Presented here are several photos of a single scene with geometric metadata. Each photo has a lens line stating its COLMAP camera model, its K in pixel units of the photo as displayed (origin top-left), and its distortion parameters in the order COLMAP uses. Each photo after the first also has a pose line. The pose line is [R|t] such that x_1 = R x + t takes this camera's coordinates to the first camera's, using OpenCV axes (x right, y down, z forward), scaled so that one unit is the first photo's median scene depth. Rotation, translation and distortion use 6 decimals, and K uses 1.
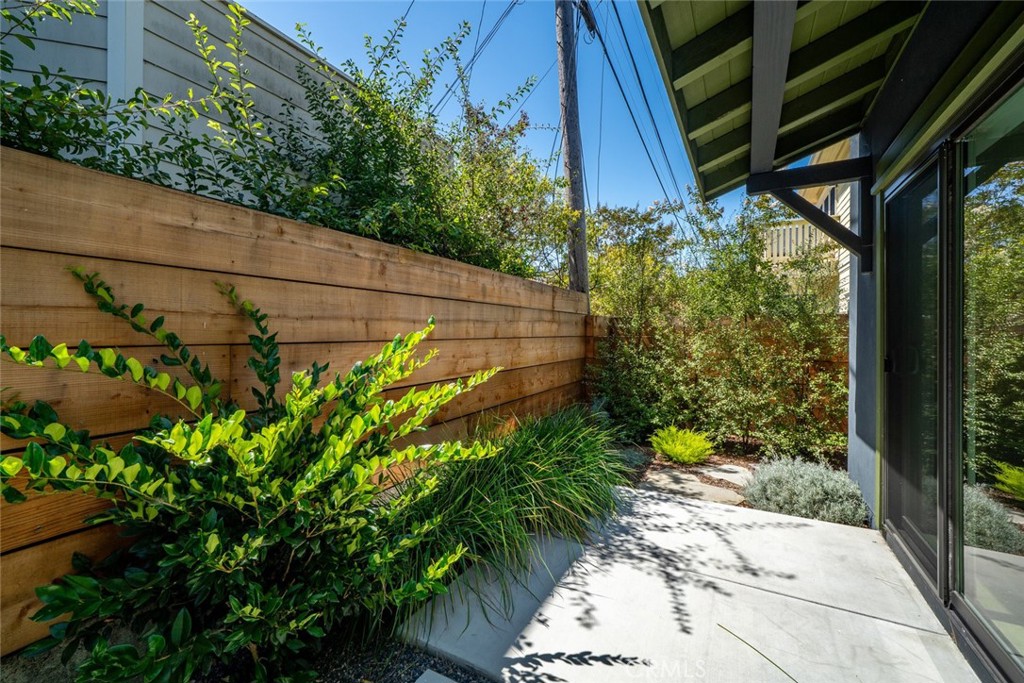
lens RADIAL K [[440.3, 0, 510.1], [0, 440.3, 332.7], [0, 0, 1]] dist [0.017487, 0.000007]
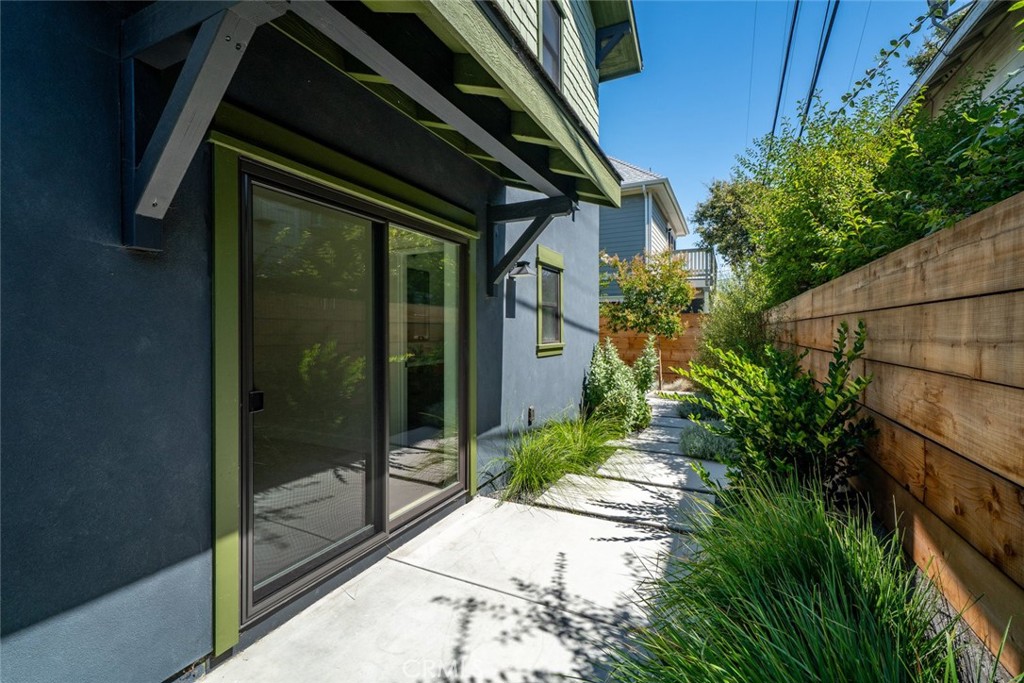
lens RADIAL K [[437.3, 0, 512.4], [0, 437.3, 334.3], [0, 0, 1]] dist [0.009381, -0.000182]
pose [[-0.999465, -0.002590, -0.032618, 0.464754], [-0.002824, 0.999971, 0.007129, -0.048533], [0.032598, 0.007217, -0.999442, 1.858311]]
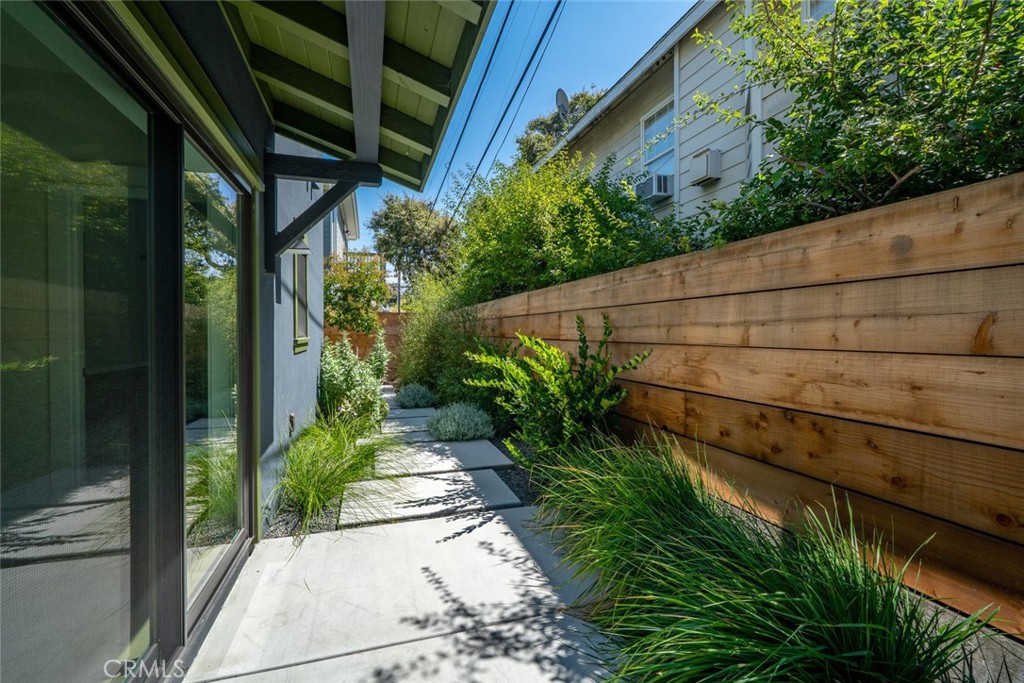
lens RADIAL K [[417.4, 0, 484.6], [0, 417.4, 336.6], [0, 0, 1]] dist [-0.001522, -0.000140]
pose [[-0.721426, 0.005257, -0.692472, 0.844106], [-0.001469, 0.999957, 0.009122, -0.011211], [0.692490, 0.007598, -0.721387, 1.517354]]
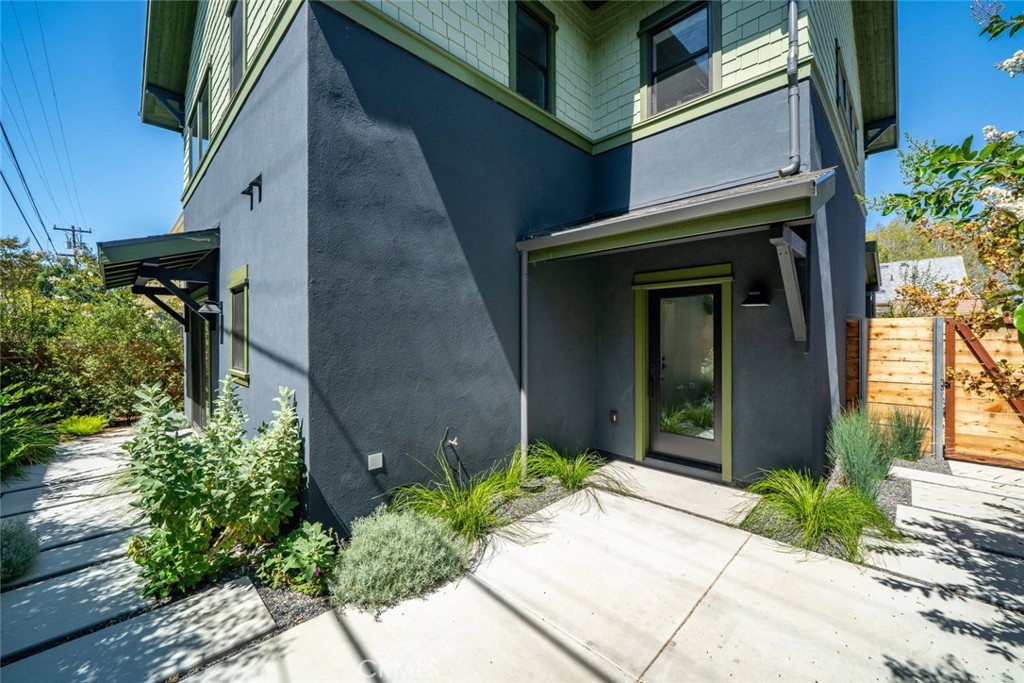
lens RADIAL K [[403.4, 0, 514.8], [0, 403.4, 332.9], [0, 0, 1]] dist [-0.003232, 0.000252]
pose [[0.283865, -0.002428, 0.958861, -1.120418], [0.006355, 0.999980, 0.000650, -0.147579], [-0.958843, 0.005909, 0.283874, -1.831370]]
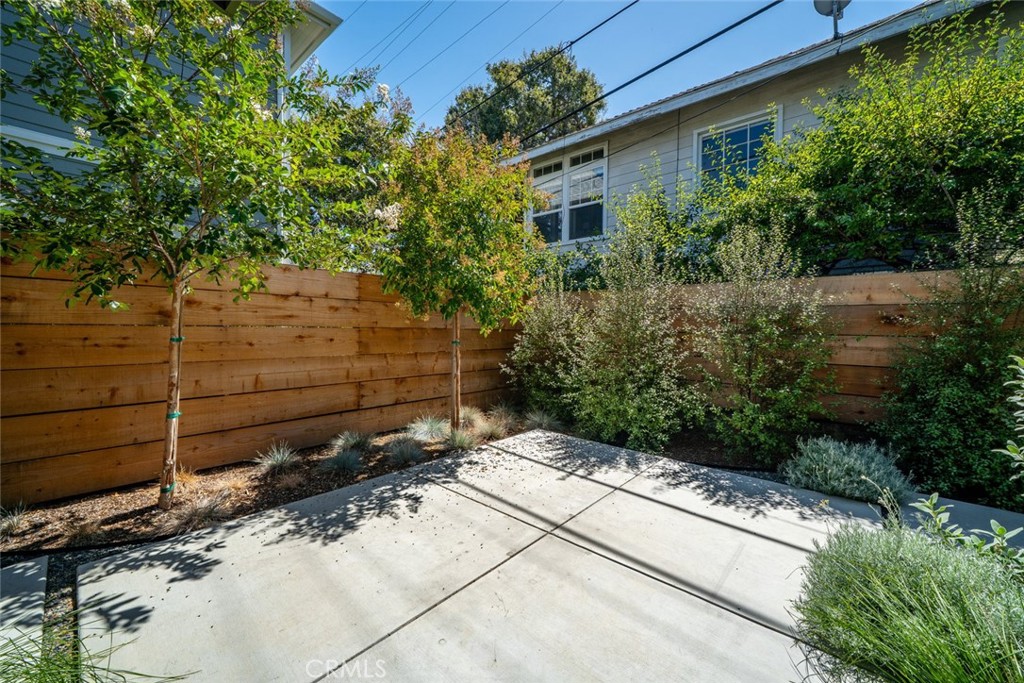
lens RADIAL K [[393.5, 0, 497.8], [0, 393.5, 331.5], [0, 0, 1]] dist [0.000013, 0.000064]
pose [[-0.249161, -0.002643, -0.968458, 0.678867], [-0.014810, 0.999890, 0.001082, 0.024437], [0.968349, 0.014613, -0.249173, -1.719074]]
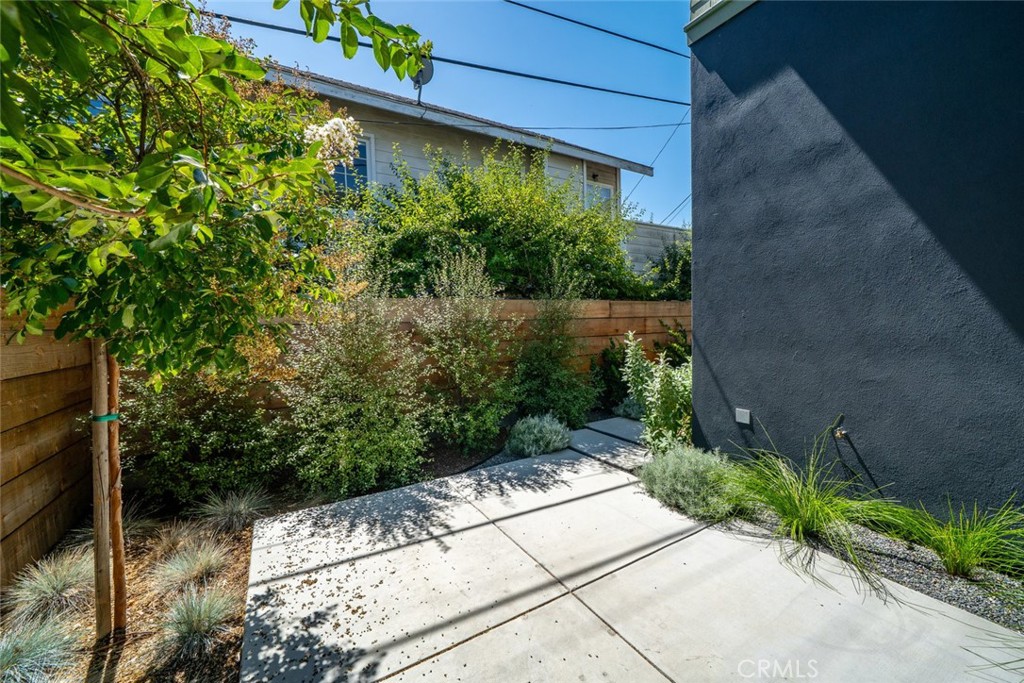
lens RADIAL K [[403.4, 0, 514.8], [0, 403.4, 332.9], [0, 0, 1]] dist [-0.003232, 0.000252]
pose [[0.858879, -0.011796, -0.512043, 0.056976], [0.027693, 0.999342, 0.023429, -0.082367], [0.511430, -0.034303, 0.858640, -2.661750]]
